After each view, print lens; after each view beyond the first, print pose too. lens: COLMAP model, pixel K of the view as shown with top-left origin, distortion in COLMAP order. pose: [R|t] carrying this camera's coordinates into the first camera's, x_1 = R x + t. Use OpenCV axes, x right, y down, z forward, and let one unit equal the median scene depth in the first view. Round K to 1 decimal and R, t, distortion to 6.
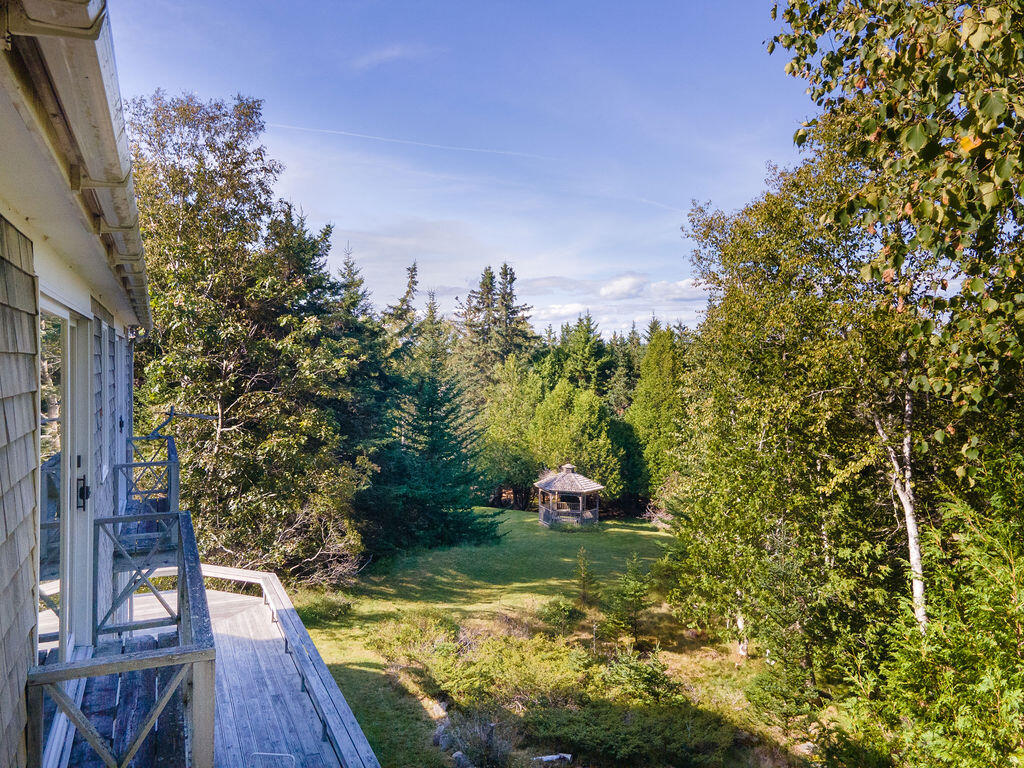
lens RADIAL K [[798.0, 0, 469.1], [0, 798.0, 349.0], [0, 0, 1]] dist [0.039640, -0.000734]
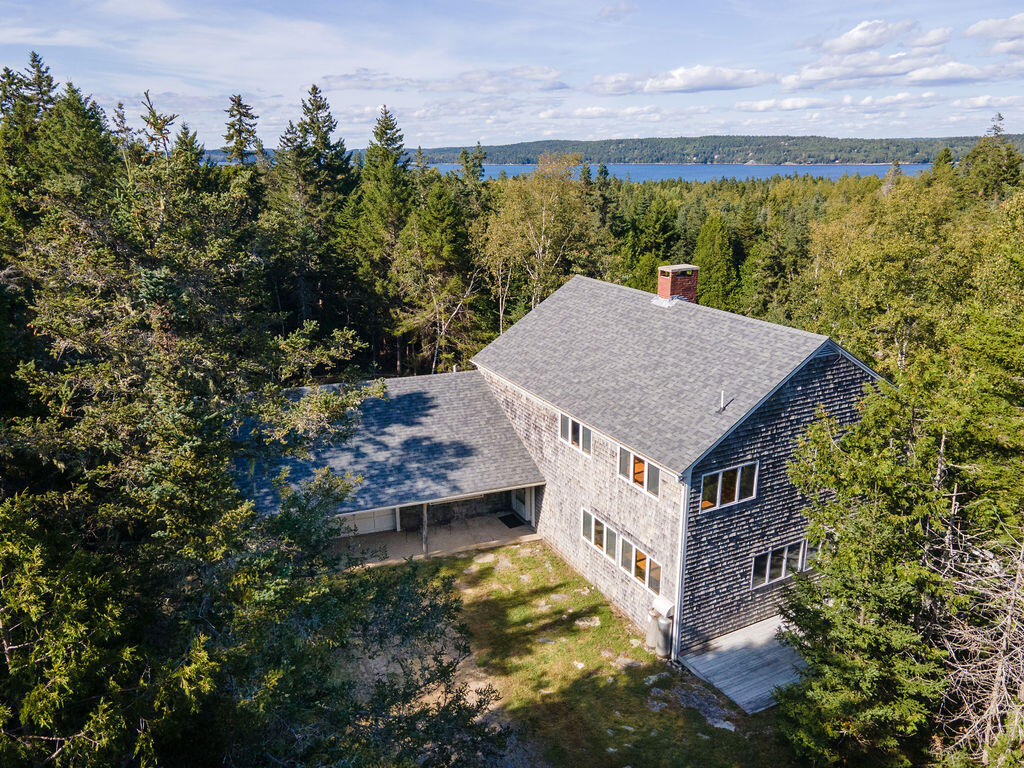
lens RADIAL K [[742.3, 0, 512.0], [0, 742.3, 384.0], [0, 0, 1]] dist [0.039625, 0.004576]
pose [[0.993921, -0.041094, 0.102136, -0.293037], [0.008385, 0.953284, 0.301959, -0.154653], [-0.109773, -0.299267, 0.947834, -0.352199]]
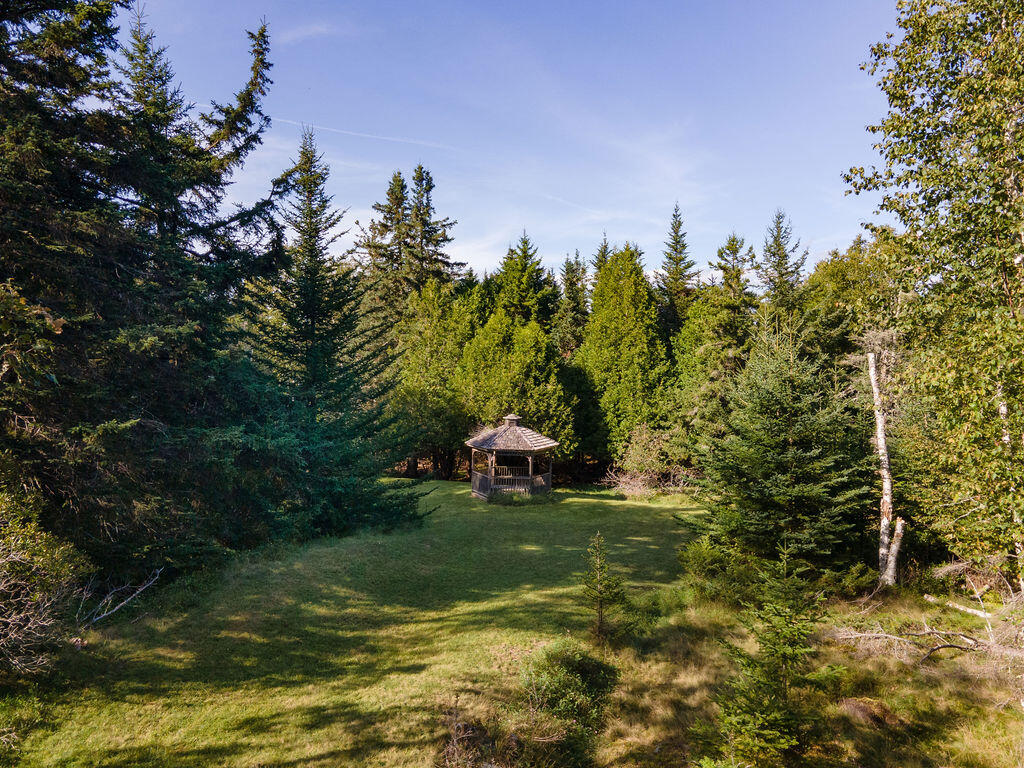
lens RADIAL K [[742.3, 0, 512.0], [0, 742.3, 384.0], [0, 0, 1]] dist [0.039625, 0.004576]
pose [[0.984012, -0.010714, 0.177778, 0.002799], [-0.000053, 0.998171, 0.060450, 0.069911], [-0.178101, -0.059493, 0.982212, 0.308170]]
